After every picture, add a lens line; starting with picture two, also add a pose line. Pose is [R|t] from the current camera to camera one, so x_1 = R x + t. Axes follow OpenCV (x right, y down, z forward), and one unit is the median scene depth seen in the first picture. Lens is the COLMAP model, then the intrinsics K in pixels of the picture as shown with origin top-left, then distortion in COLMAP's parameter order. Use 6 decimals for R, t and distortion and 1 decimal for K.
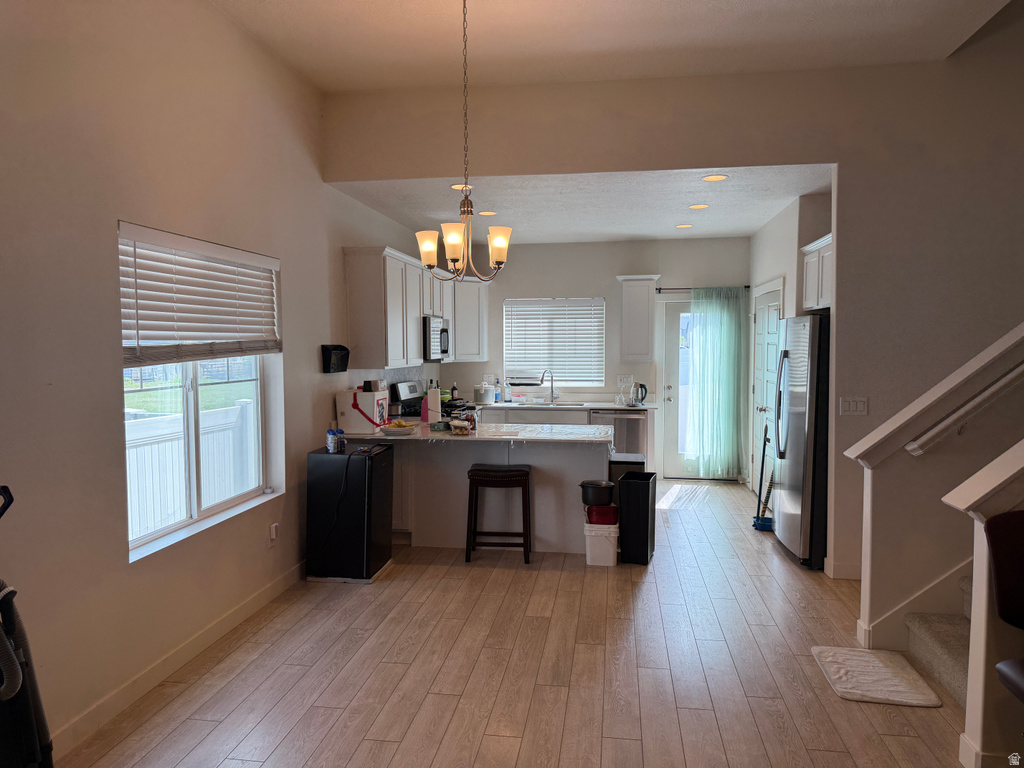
lens RADIAL K [[718.6, 0, 512.0], [0, 718.6, 384.0], [0, 0, 1]] dist [0.034352, -0.035616]
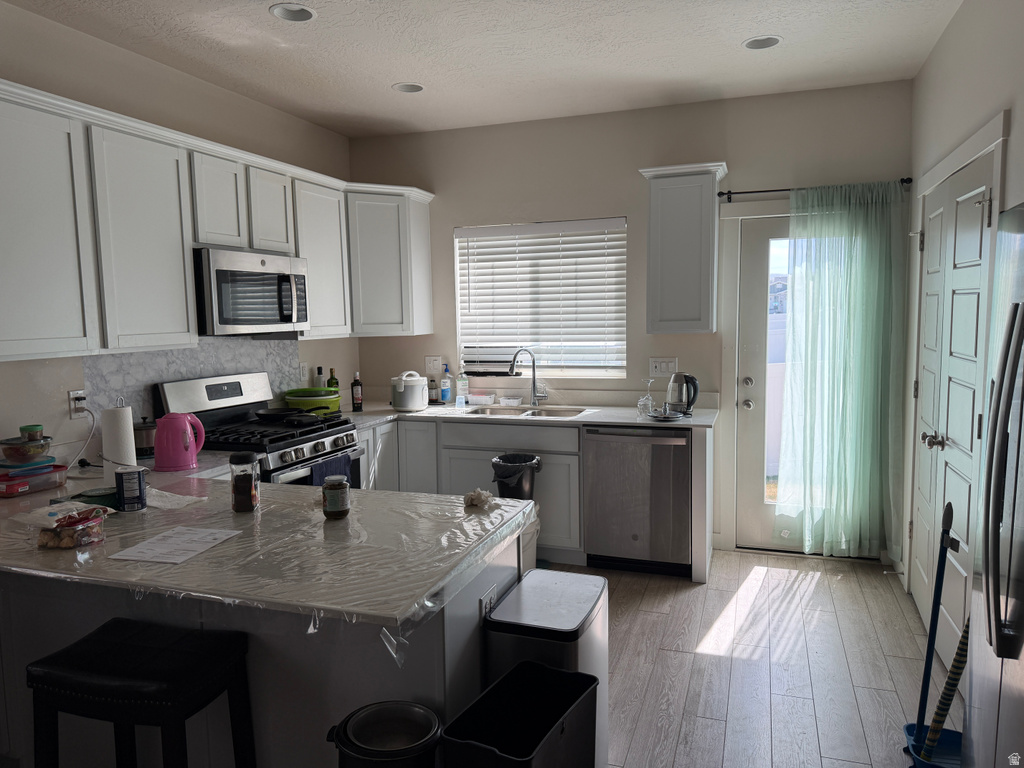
lens RADIAL K [[723.8, 0, 512.0], [0, 723.8, 384.0], [0, 0, 1]] dist [0.006933, -0.026772]
pose [[0.982282, 0.003760, -0.187370, 0.150746], [0.004930, 0.998934, 0.045891, -0.018865], [0.187343, -0.046002, 0.981217, 0.447492]]
